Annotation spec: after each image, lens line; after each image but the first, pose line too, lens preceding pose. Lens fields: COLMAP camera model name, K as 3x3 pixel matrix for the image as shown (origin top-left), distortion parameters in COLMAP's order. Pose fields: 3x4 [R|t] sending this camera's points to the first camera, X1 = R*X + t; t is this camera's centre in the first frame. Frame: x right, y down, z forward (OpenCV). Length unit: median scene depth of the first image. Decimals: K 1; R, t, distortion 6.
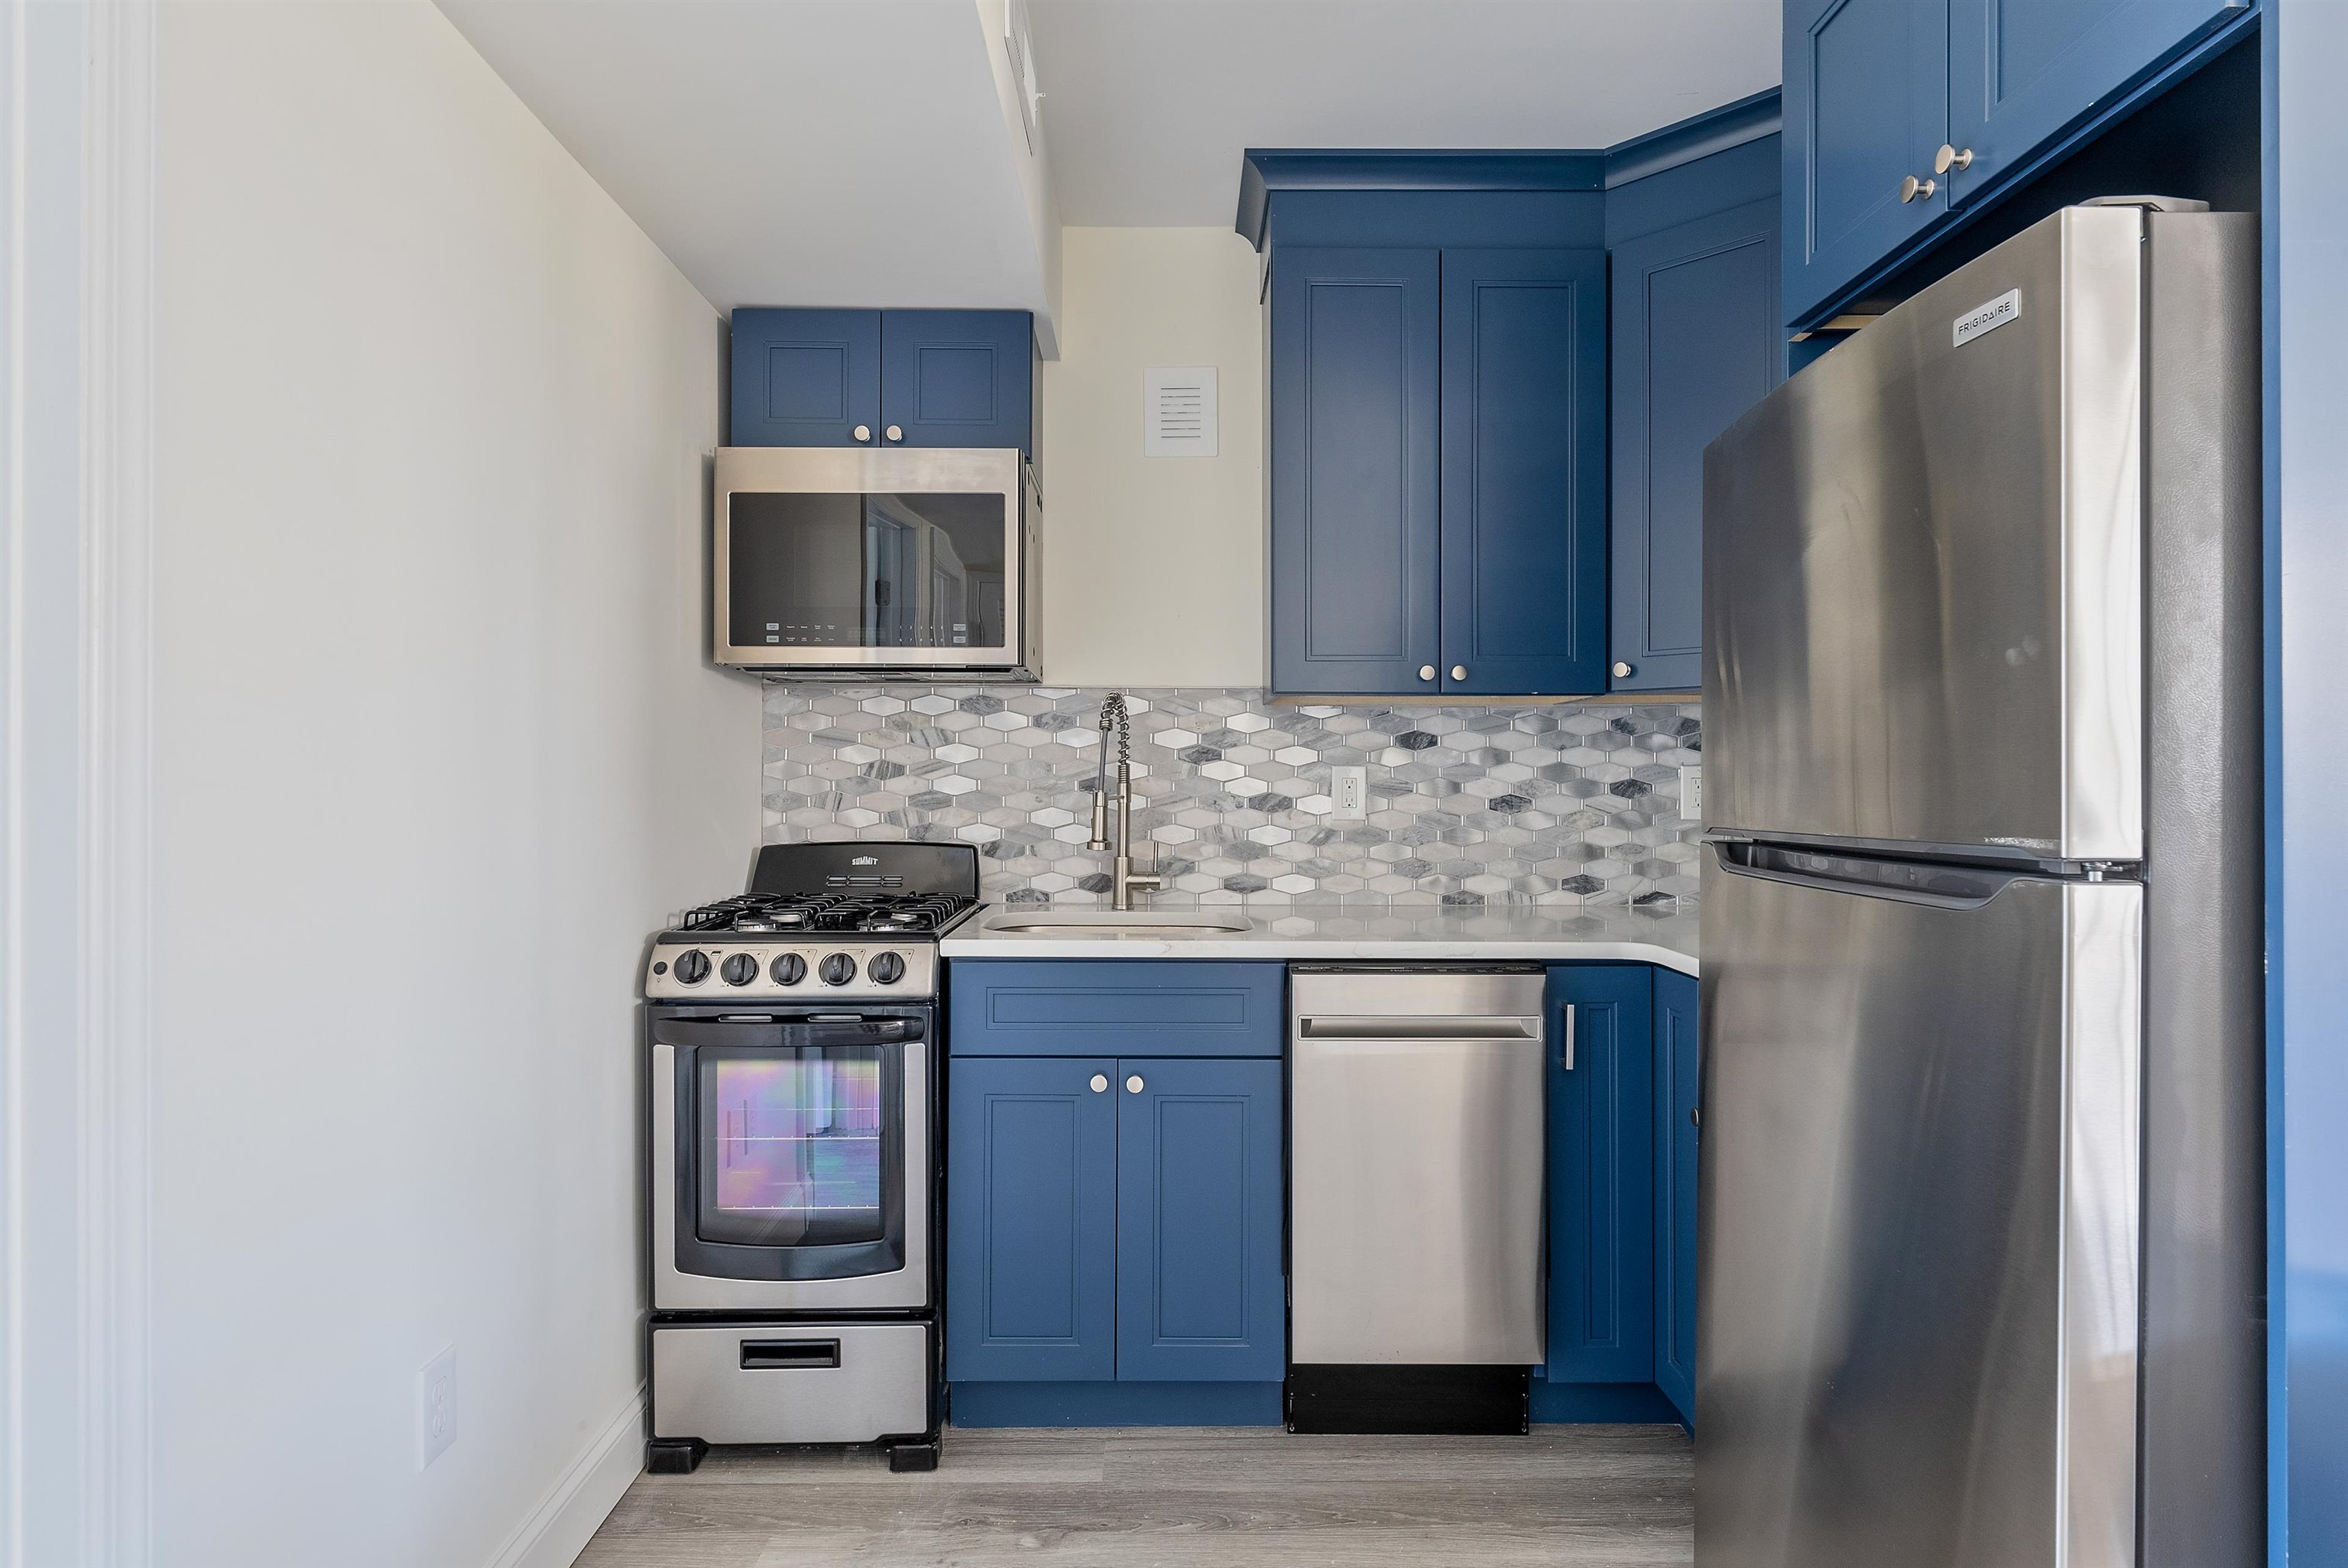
lens RADIAL K [[1295.2, 0, 1174.0], [0, 1295.2, 784.0], [0, 0, 1]] dist [0.000167, -0.000512]
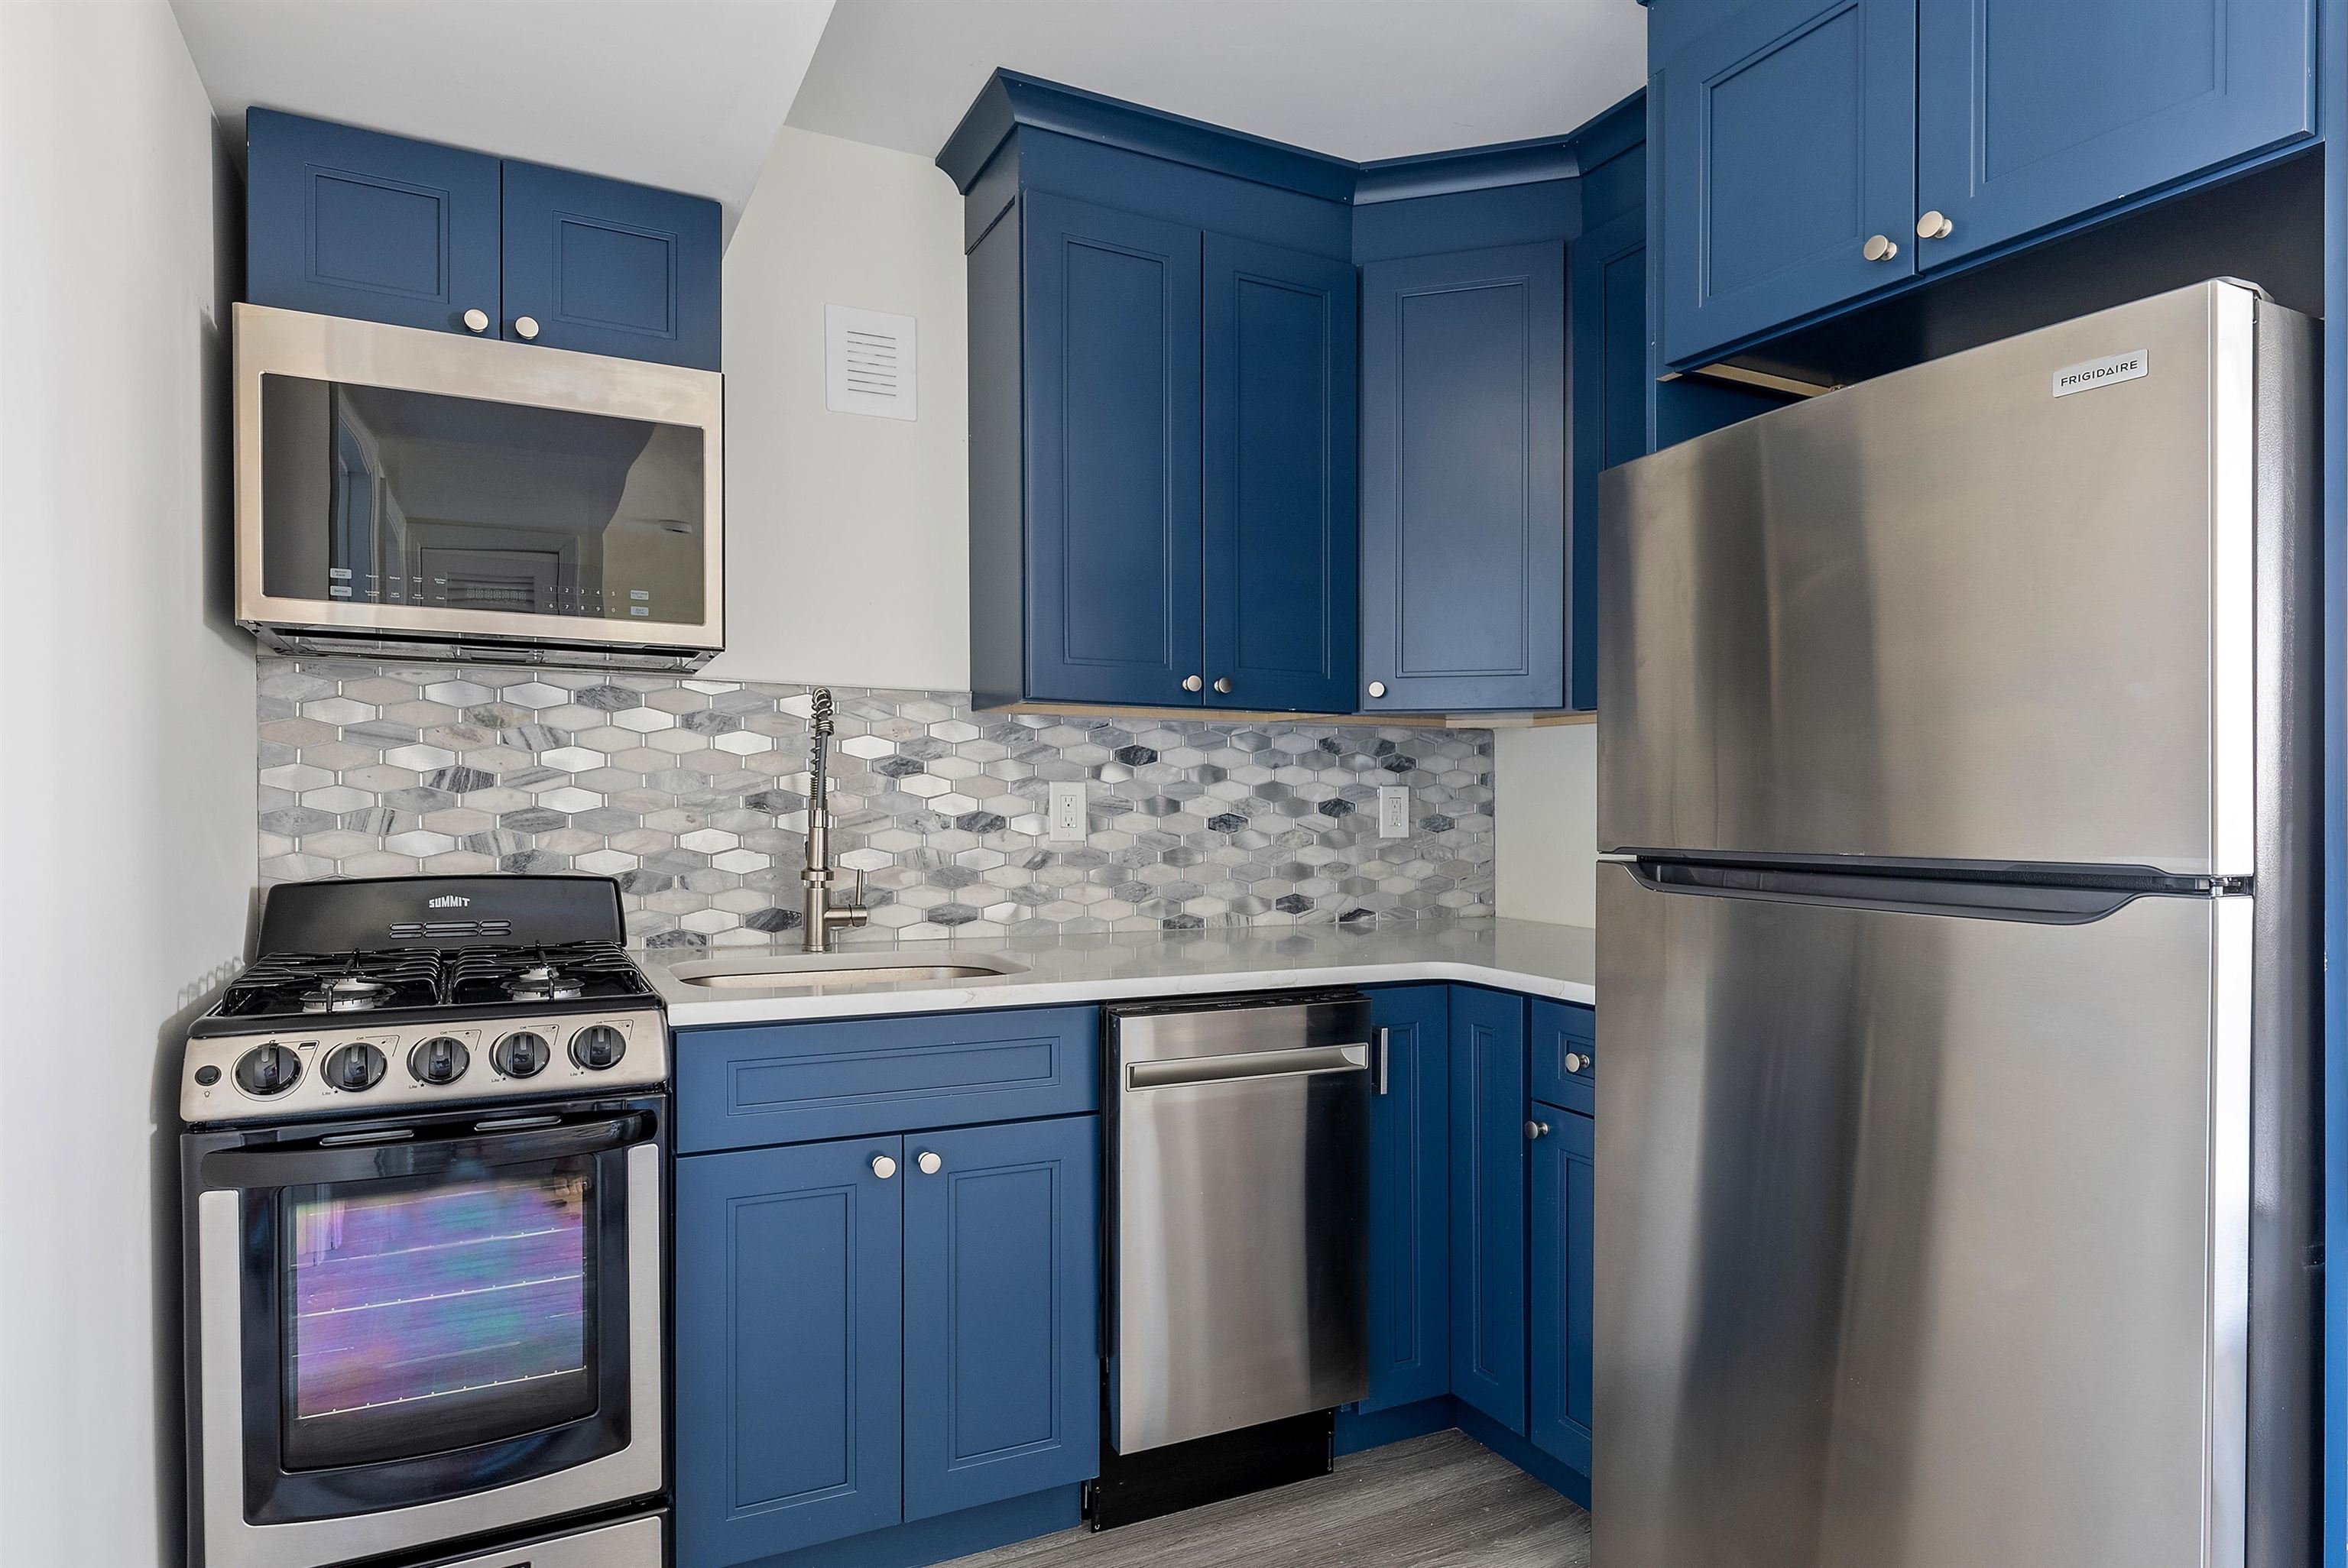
lens RADIAL K [[1288.5, 0, 1178.7], [0, 1288.5, 819.9], [0, 0, 1]] dist [0.001055, -0.001506]
pose [[0.887159, -0.001066, 0.461464, -0.215785], [-0.005721, 0.999895, 0.013307, 0.000297], [-0.461429, -0.014445, 0.887059, 0.158551]]
